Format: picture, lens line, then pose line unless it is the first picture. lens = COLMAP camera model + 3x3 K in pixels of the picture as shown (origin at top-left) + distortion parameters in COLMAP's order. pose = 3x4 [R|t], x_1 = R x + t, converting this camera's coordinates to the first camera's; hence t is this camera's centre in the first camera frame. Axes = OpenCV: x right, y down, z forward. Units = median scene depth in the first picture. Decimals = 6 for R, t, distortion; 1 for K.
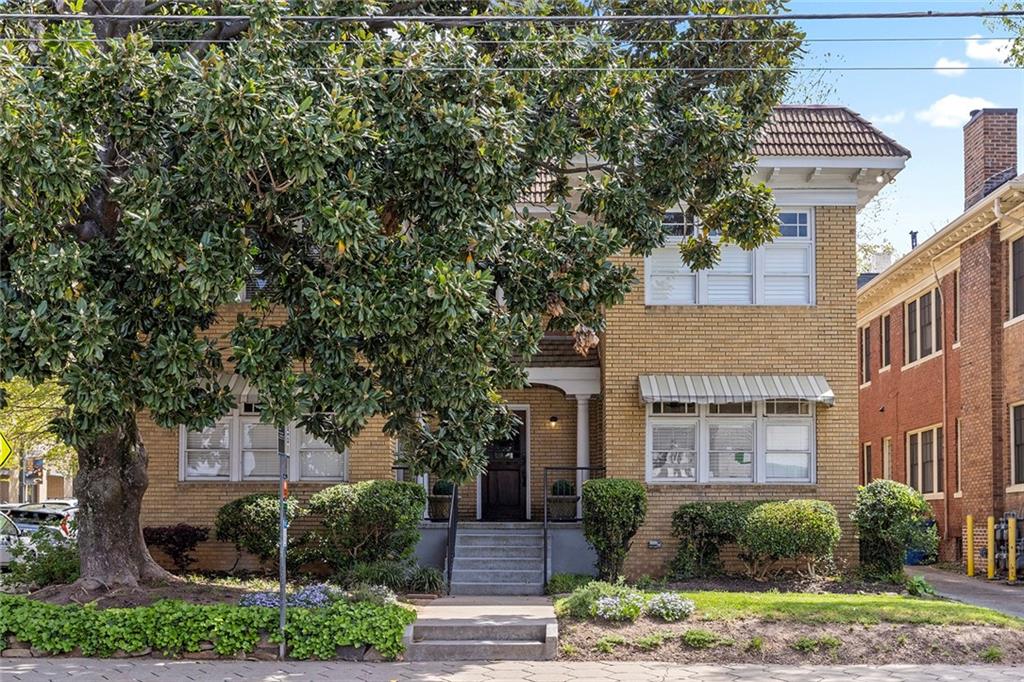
lens RADIAL K [[1289.9, 0, 512.0], [0, 1289.9, 341.0], [0, 0, 1]] dist [-0.000955, -0.000830]
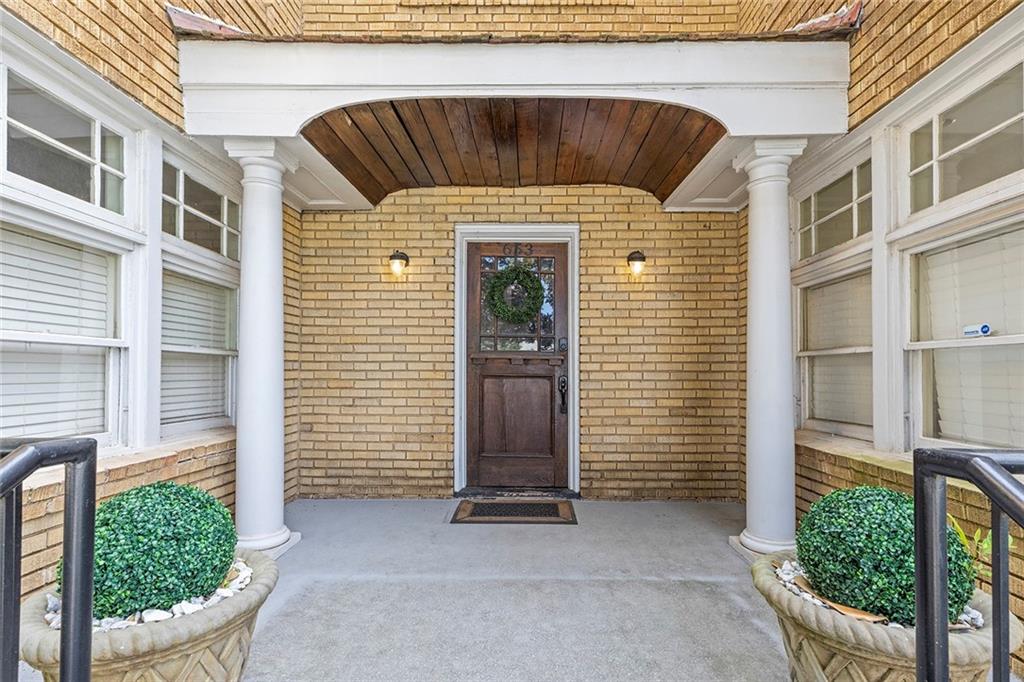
lens RADIAL K [[757.8, 0, 512.0], [0, 757.8, 341.0], [0, 0, 1]] dist [-0.000121, 0.000091]
pose [[0.999935, 0.001318, -0.011347, -0.006406], [-0.000423, 0.996918, 0.078452, 0.084431], [0.011415, -0.078442, 0.996853, 0.928434]]
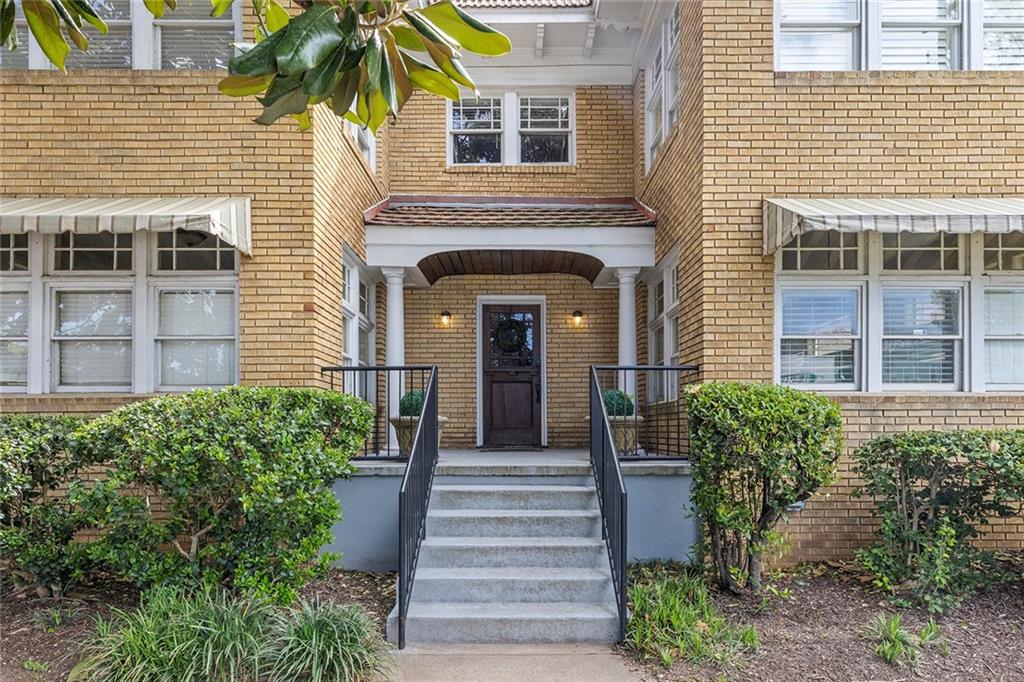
lens RADIAL K [[795.2, 0, 512.0], [0, 795.2, 341.0], [0, 0, 1]] dist [0.001915, 0.000562]
pose [[0.999972, -0.003268, 0.006760, -0.011561], [0.003058, 0.999520, 0.030813, 0.076386], [-0.006857, -0.030791, 0.999502, 0.656992]]
